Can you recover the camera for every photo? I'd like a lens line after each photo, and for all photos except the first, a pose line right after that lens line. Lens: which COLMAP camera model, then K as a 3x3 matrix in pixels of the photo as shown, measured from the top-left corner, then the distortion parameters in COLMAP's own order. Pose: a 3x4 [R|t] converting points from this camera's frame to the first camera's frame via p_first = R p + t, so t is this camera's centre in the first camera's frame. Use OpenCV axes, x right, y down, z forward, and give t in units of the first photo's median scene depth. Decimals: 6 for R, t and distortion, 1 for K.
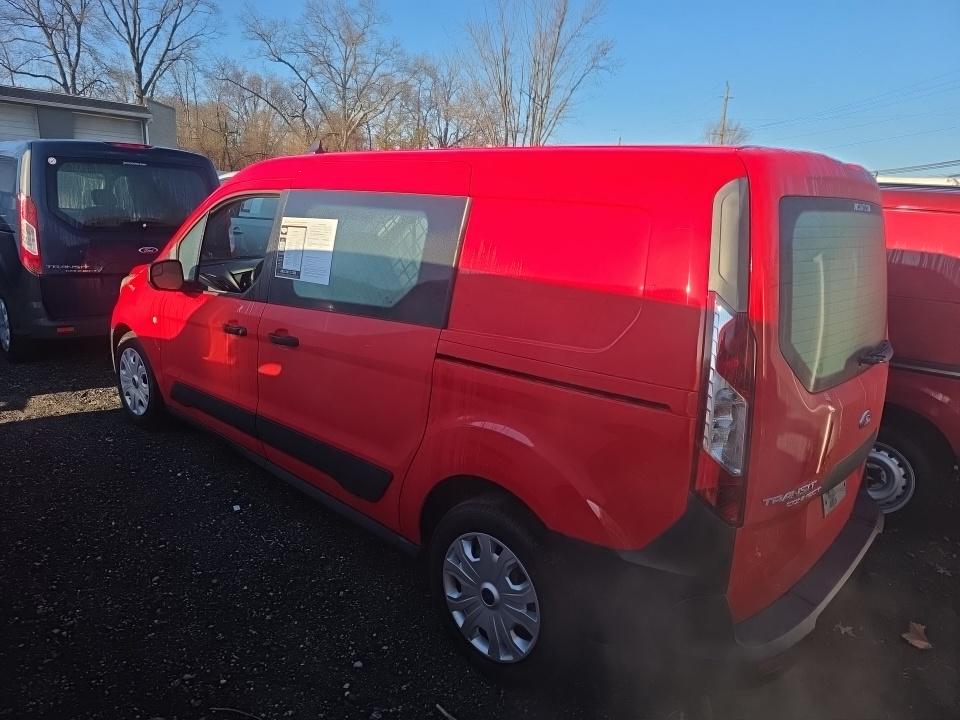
lens RADIAL K [[639.5, 0, 461.7], [0, 639.5, 358.6], [0, 0, 1]] dist [0.054756, -0.047359]
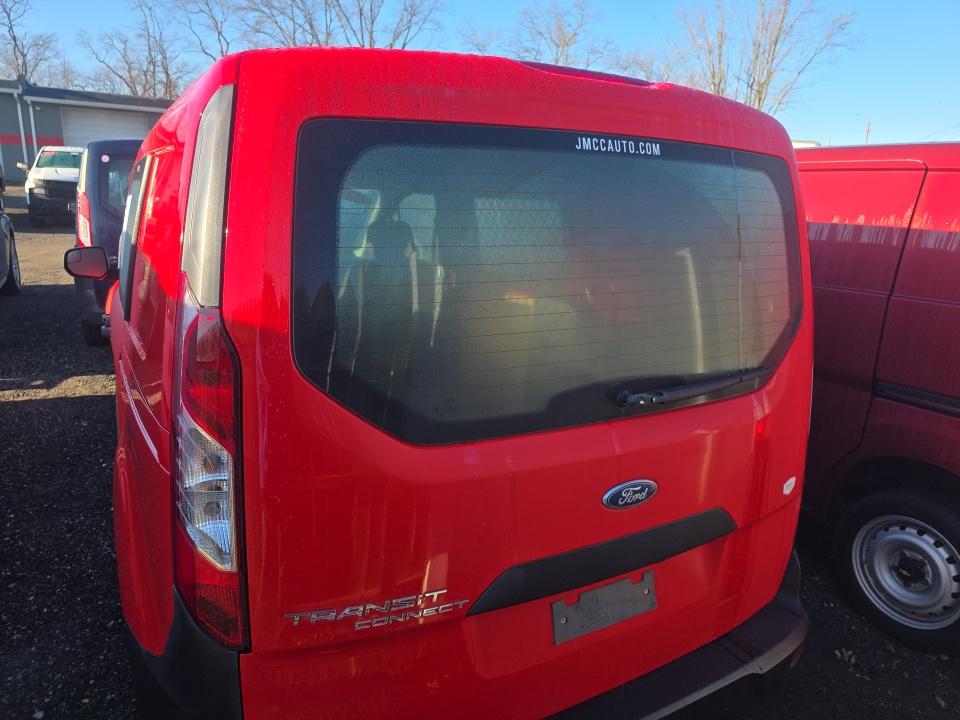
lens RADIAL K [[639.5, 0, 461.7], [0, 639.5, 358.6], [0, 0, 1]] dist [0.054756, -0.047359]
pose [[0.954485, 0.052072, -0.293678, 0.222167], [-0.052496, 0.998600, 0.006445, -0.010740], [0.293602, 0.009265, 0.955883, 0.128932]]
